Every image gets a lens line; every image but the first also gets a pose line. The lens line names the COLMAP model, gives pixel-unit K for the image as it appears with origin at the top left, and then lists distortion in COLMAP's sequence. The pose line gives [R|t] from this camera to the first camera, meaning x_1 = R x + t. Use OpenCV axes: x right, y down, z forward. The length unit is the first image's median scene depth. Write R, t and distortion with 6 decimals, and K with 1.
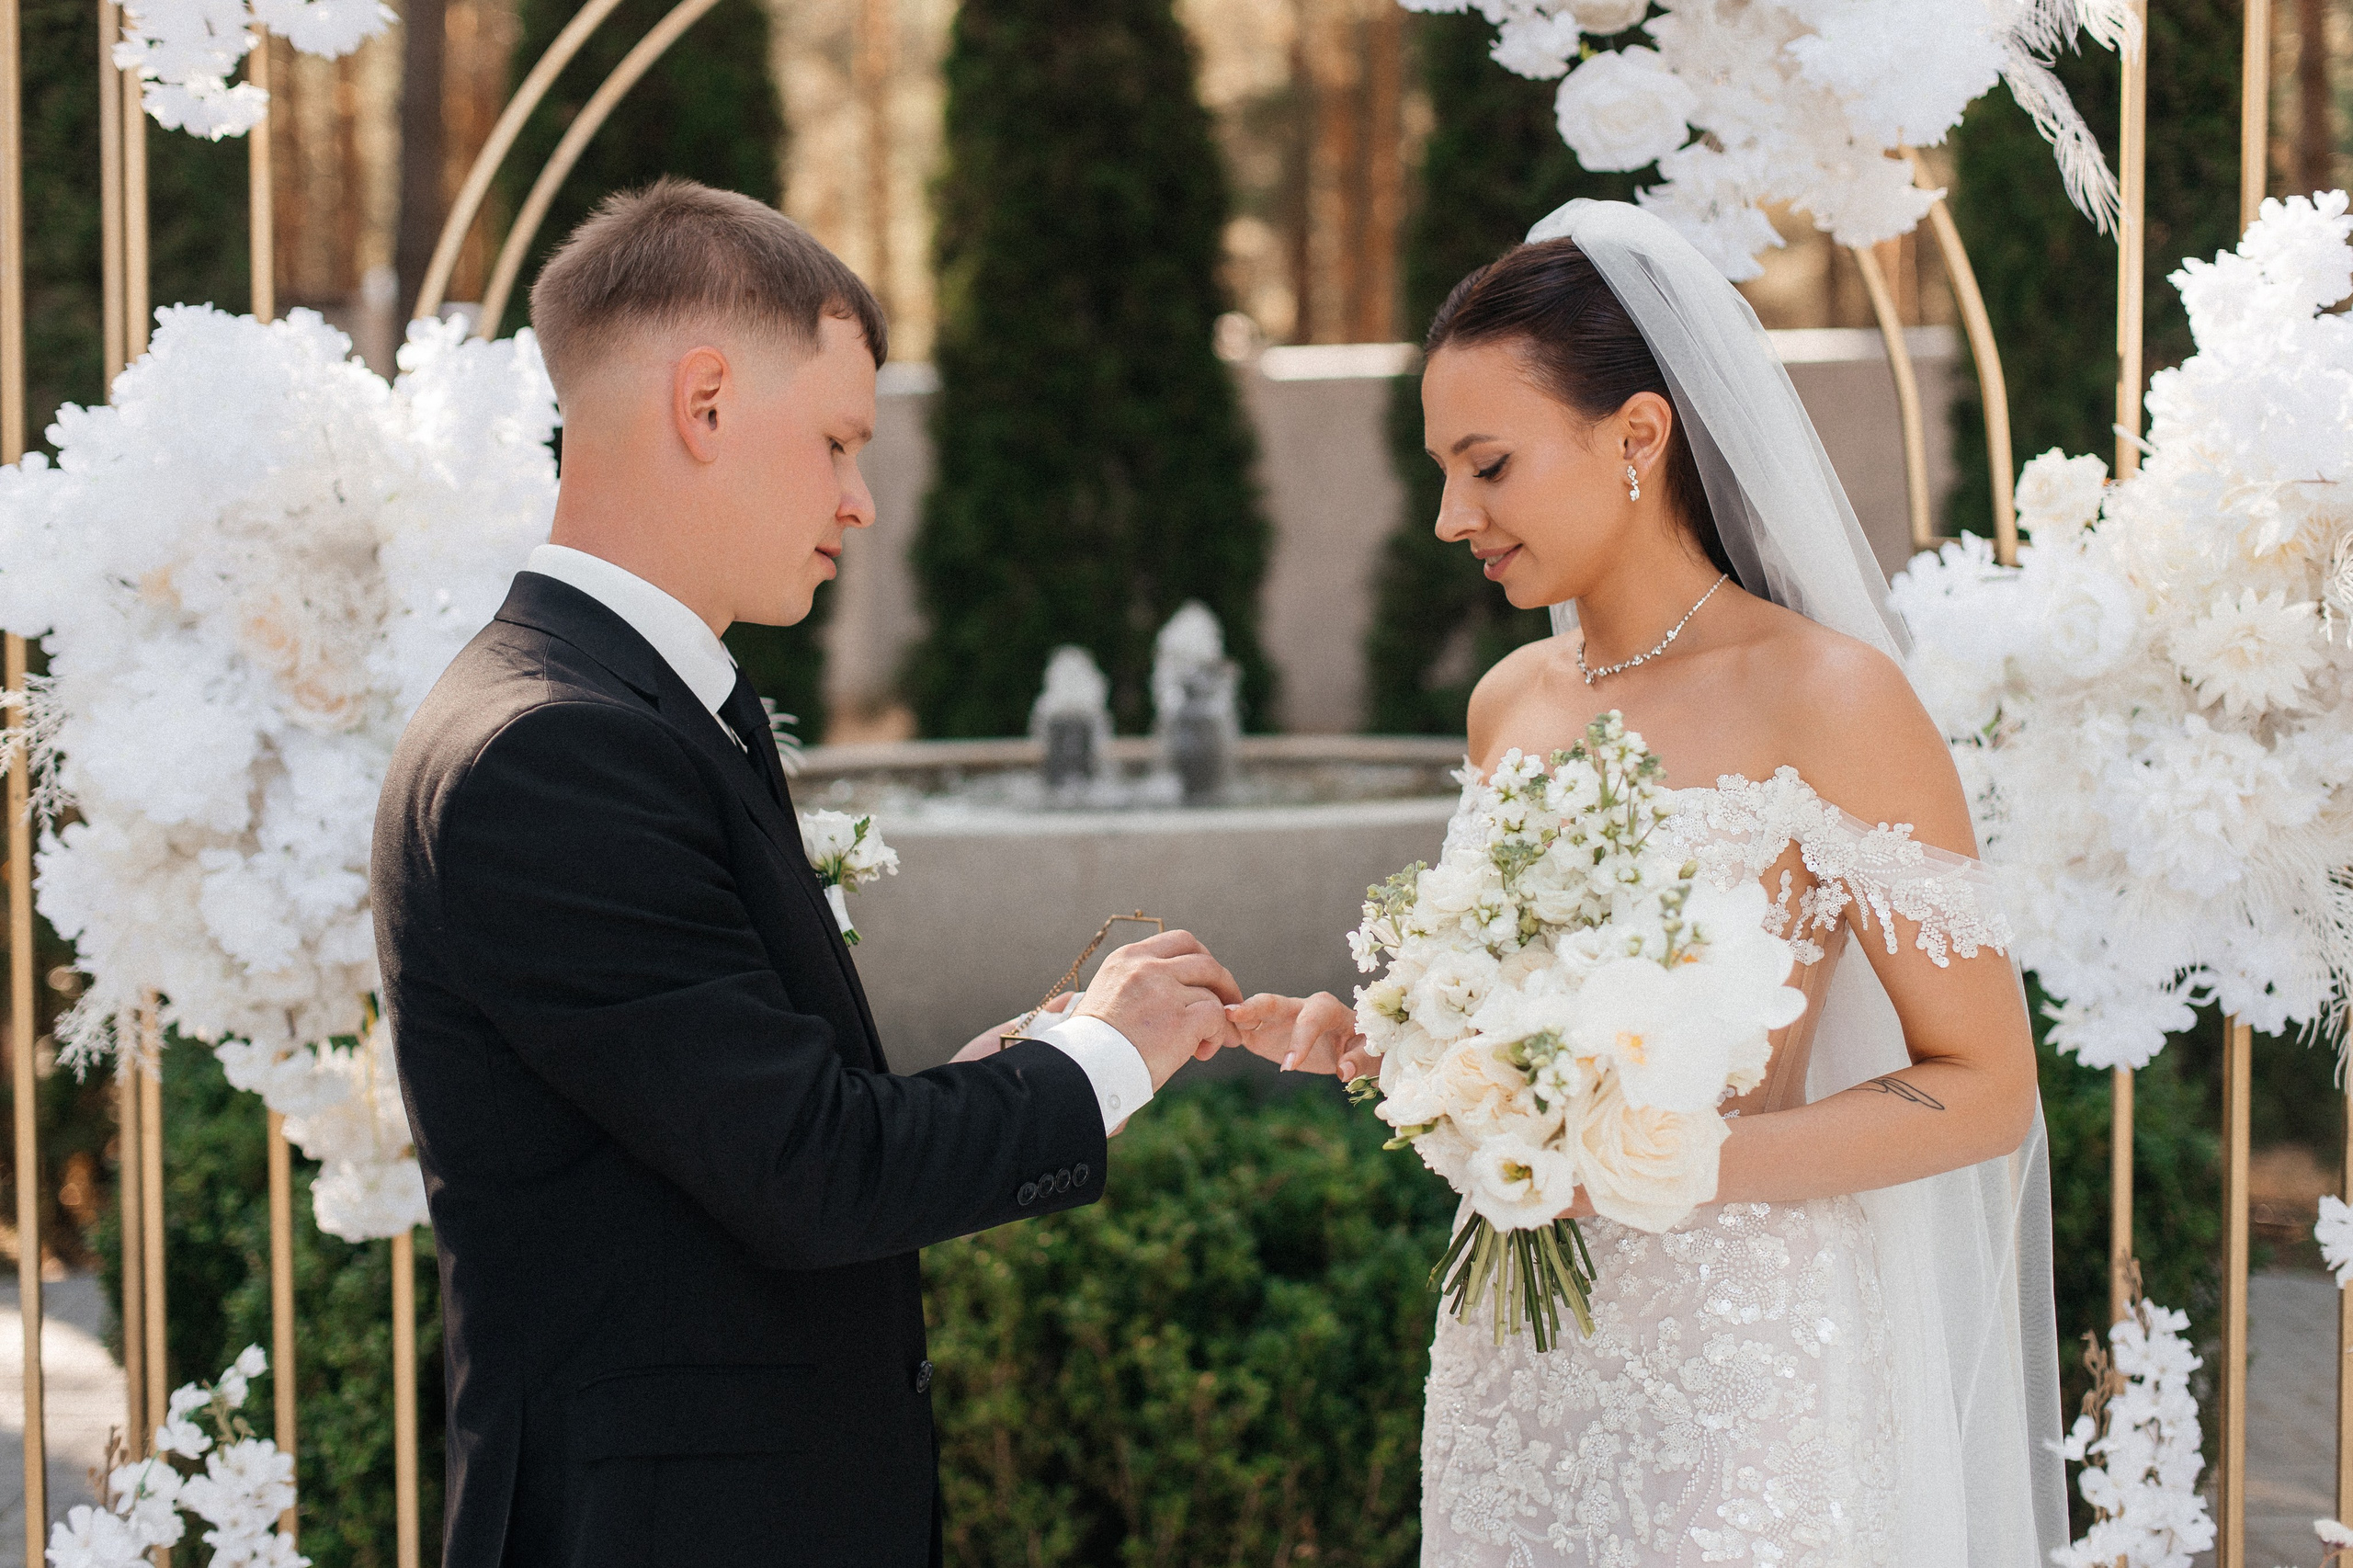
lens RADIAL K [[3466.4, 0, 1176.7], [0, 3466.4, 764.4], [0, 0, 1]] dist [-0.033366, 0.000000]
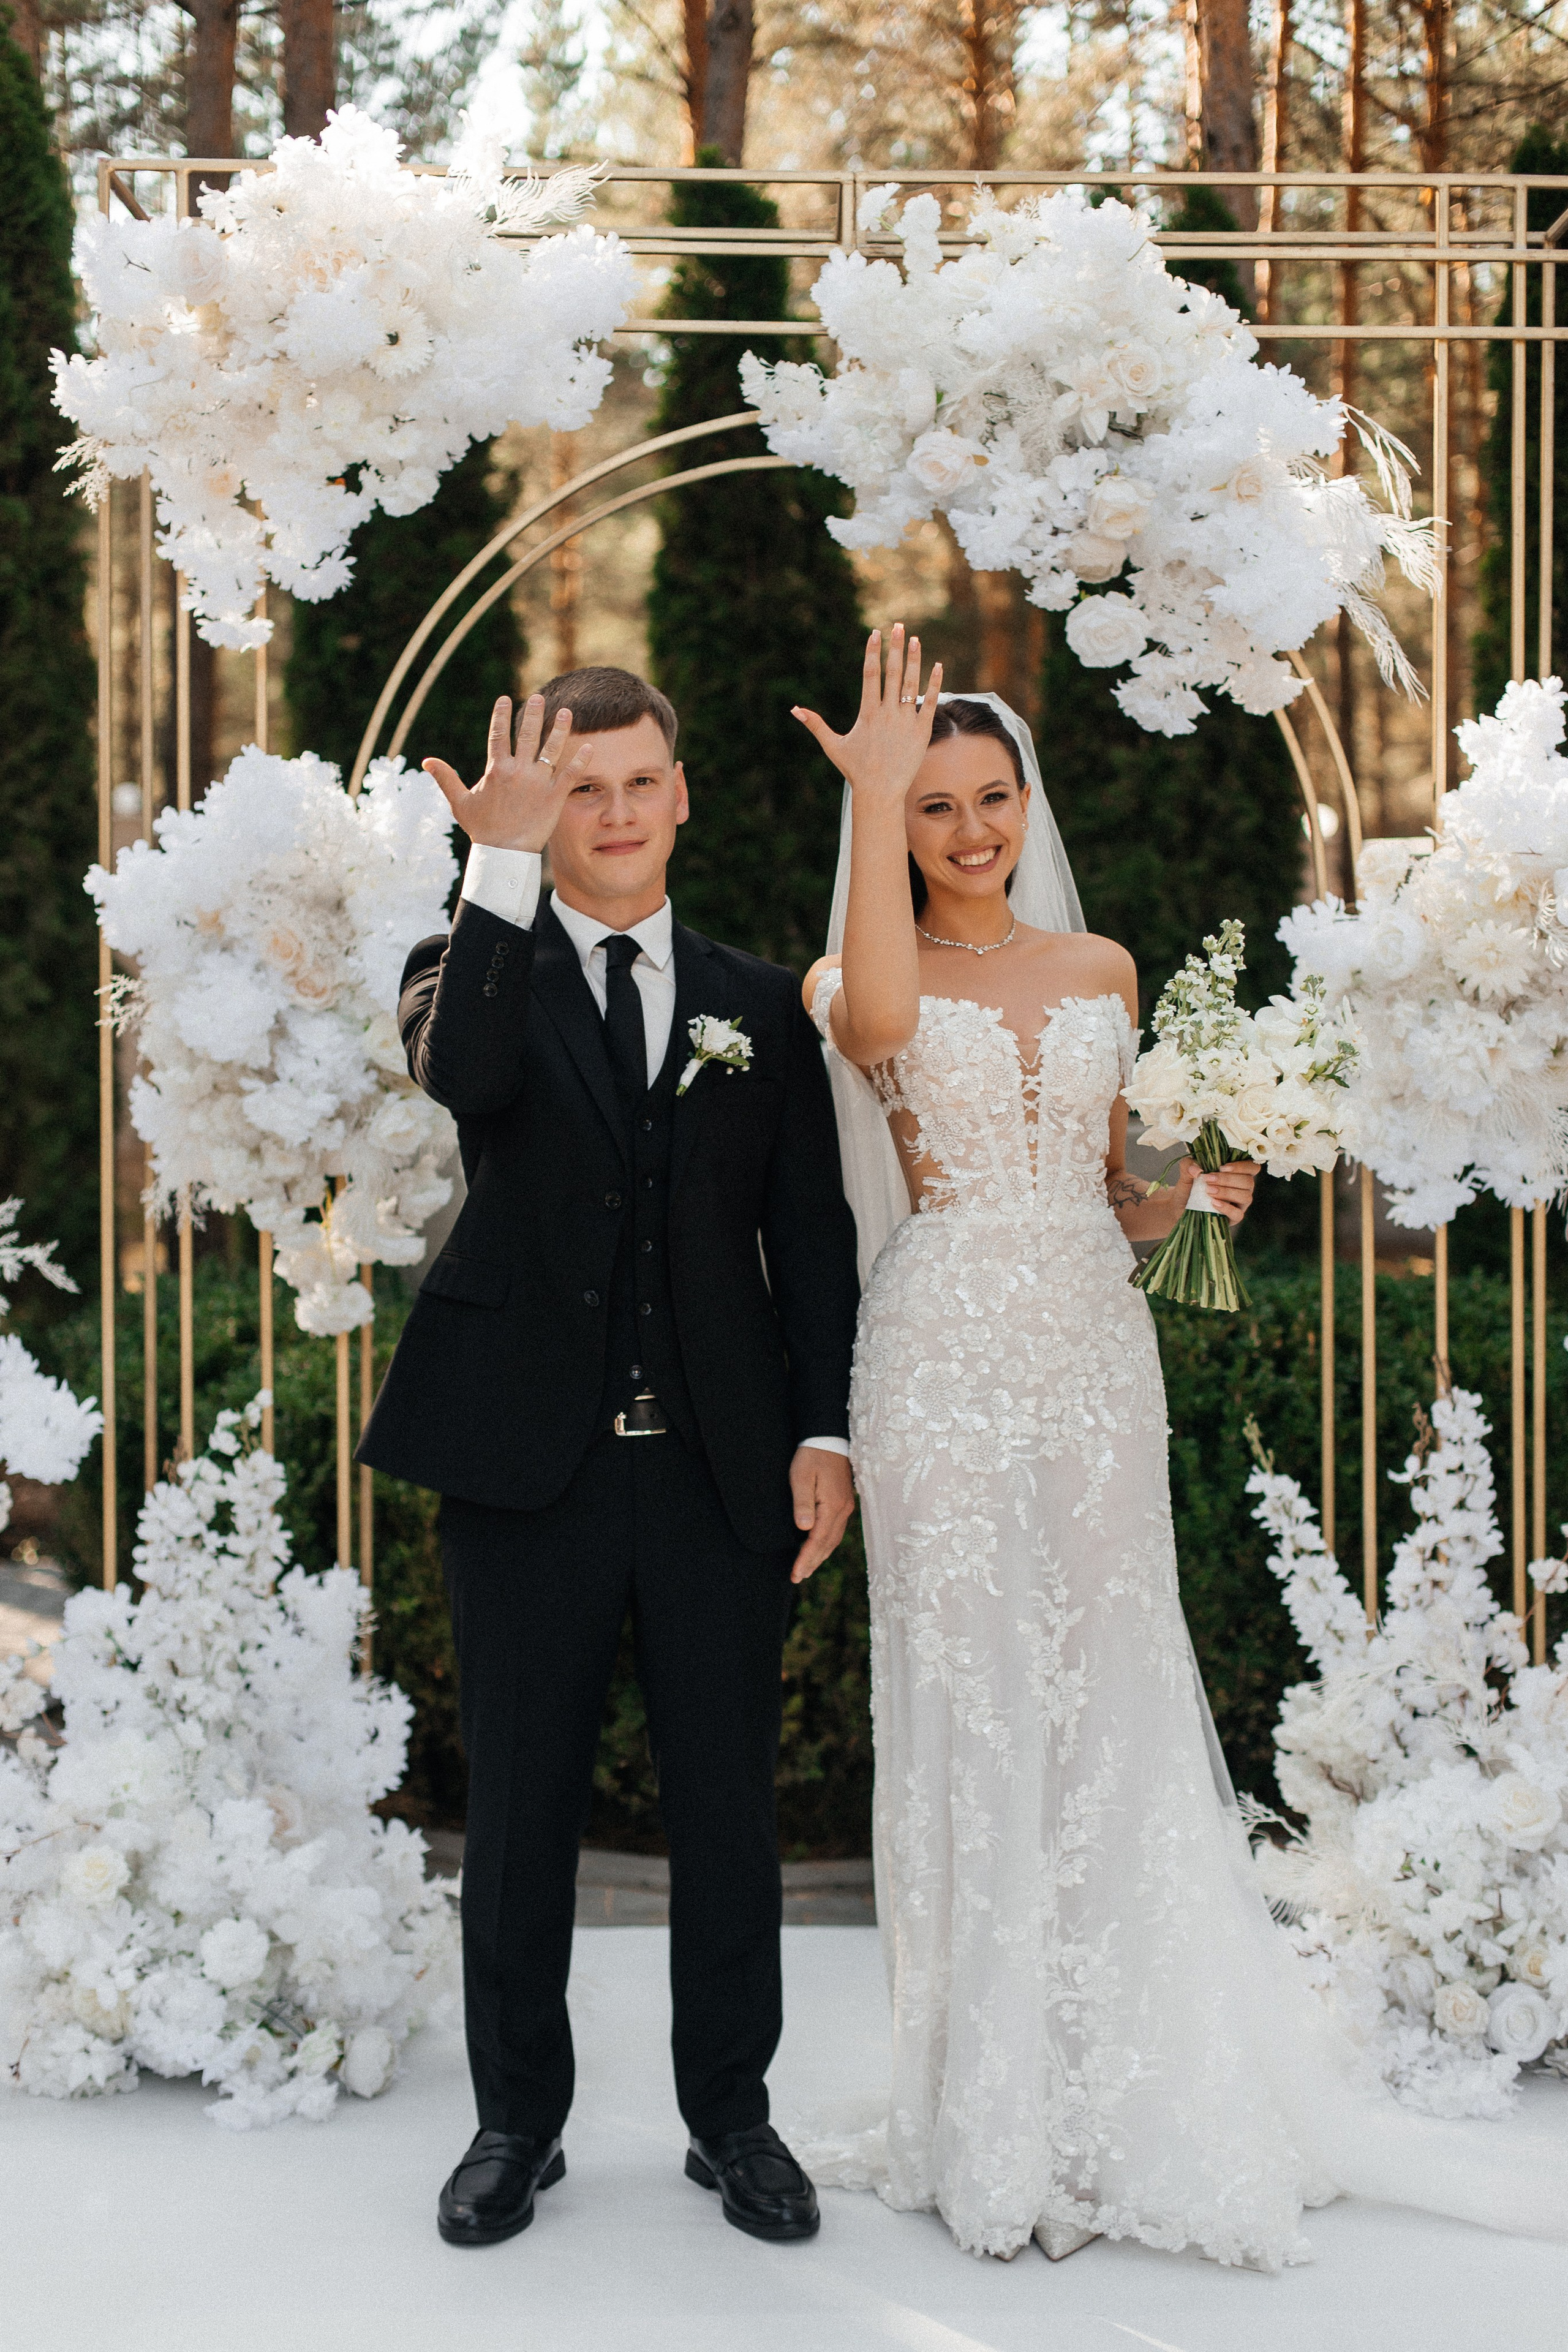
lens RADIAL K [[3465.0, 0, 792.5], [0, 3465.0, 1192.6], [0, 0, 1]] dist [-0.033366, 0.000000]
pose [[0.999858, -0.000350, -0.016837, 0.007936], [-0.000122, 0.999606, -0.028071, 0.121656], [0.016840, 0.028069, 0.999464, -0.625188]]
